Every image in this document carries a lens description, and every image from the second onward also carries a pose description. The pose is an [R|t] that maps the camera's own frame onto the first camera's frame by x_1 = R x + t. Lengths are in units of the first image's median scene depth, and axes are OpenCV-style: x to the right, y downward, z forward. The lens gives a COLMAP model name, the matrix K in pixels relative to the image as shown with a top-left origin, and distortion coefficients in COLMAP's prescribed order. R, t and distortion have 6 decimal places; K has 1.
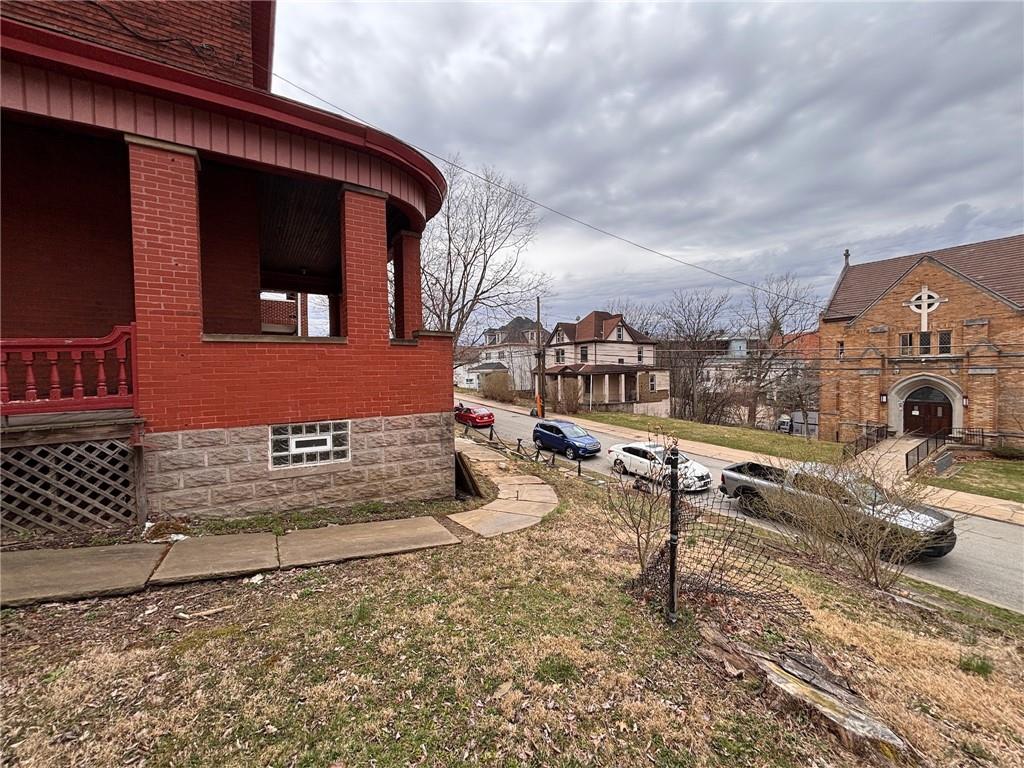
lens RADIAL K [[410.8, 0, 512.9], [0, 410.8, 383.8], [0, 0, 1]] dist [0.001729, -0.001120]
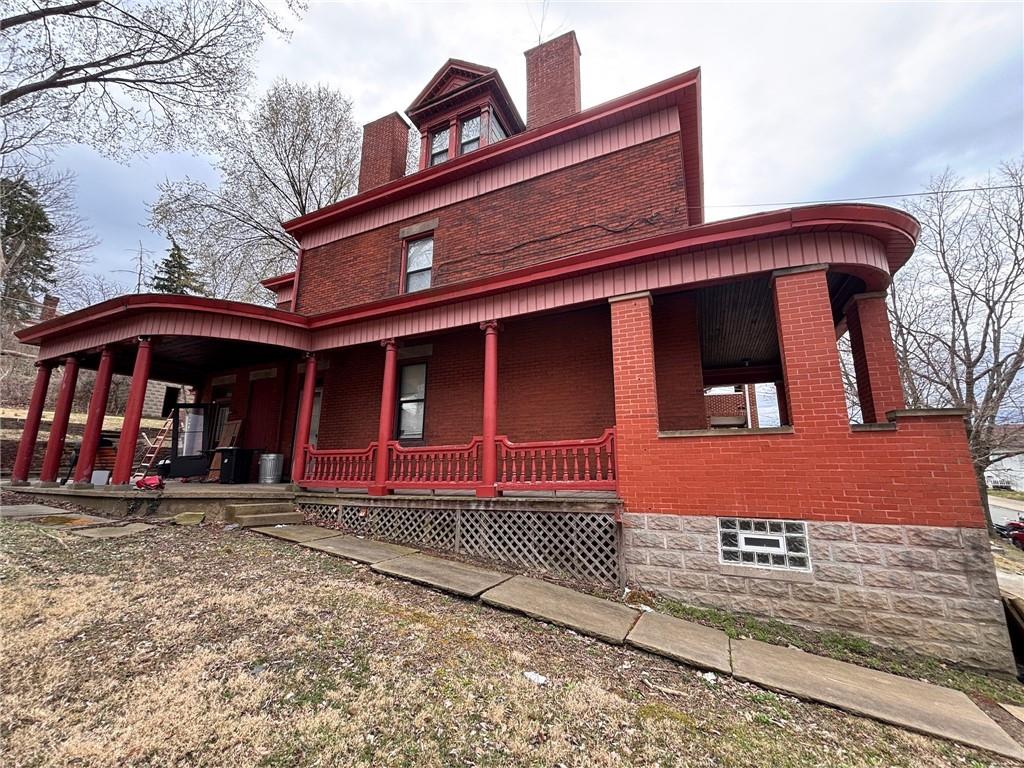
lens RADIAL K [[410.8, 0, 511.7], [0, 410.8, 383.7], [0, 0, 1]] dist [0.001729, -0.001120]
pose [[0.535623, -0.151648, -0.830729, 0.038653], [-0.034663, 0.978966, -0.201057, -0.001118], [0.843746, 0.136486, 0.519100, -0.010187]]
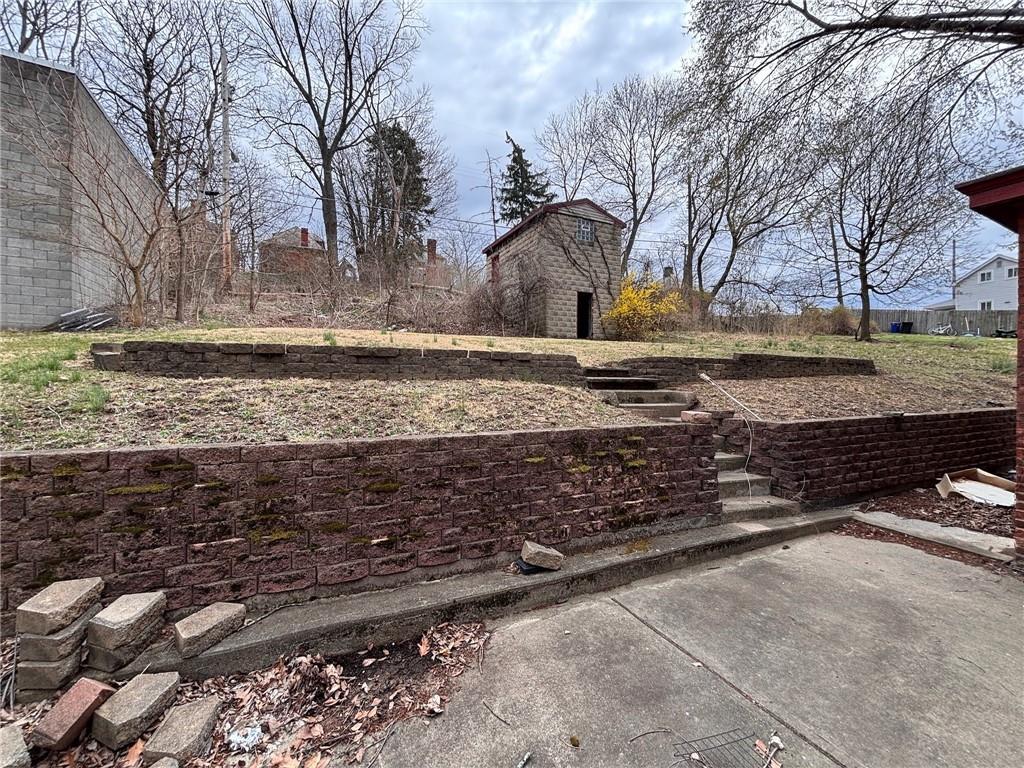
lens RADIAL K [[410.8, 0, 509.4], [0, 410.8, 384.1], [0, 0, 1]] dist [0.001729, -0.001120]
pose [[-0.110827, 0.023932, -0.993552, -2.326894], [-0.025064, 0.999325, 0.026867, -0.126148], [0.993524, 0.027879, -0.110152, -0.859483]]
